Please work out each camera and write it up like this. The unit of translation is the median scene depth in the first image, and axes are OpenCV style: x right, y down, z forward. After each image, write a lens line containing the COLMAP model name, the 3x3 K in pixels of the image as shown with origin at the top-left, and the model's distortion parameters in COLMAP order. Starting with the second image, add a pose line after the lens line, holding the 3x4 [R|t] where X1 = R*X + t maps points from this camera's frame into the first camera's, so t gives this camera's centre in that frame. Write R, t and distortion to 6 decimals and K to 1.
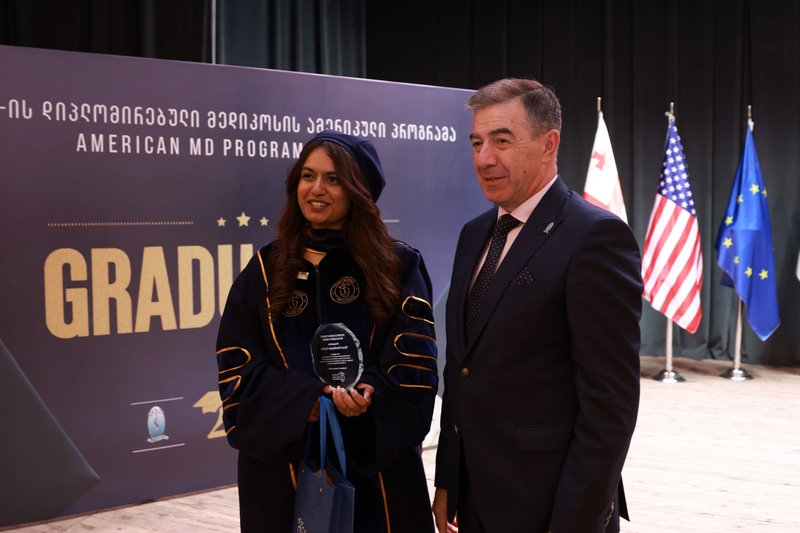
lens RADIAL K [[903.4, 0, 400.0], [0, 903.4, 266.5], [0, 0, 1]] dist [-0.076501, 0.003046]
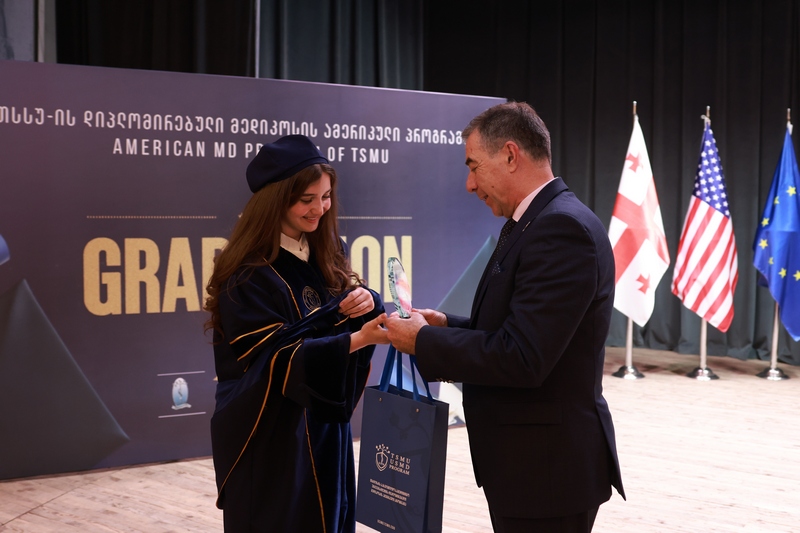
lens RADIAL K [[903.4, 0, 400.0], [0, 903.4, 266.5], [0, 0, 1]] dist [-0.076501, 0.003046]
pose [[0.991871, 0.017745, -0.126005, 0.130327], [-0.017623, 0.999843, 0.002087, 0.006458], [0.126022, 0.000150, 0.992027, -0.085960]]
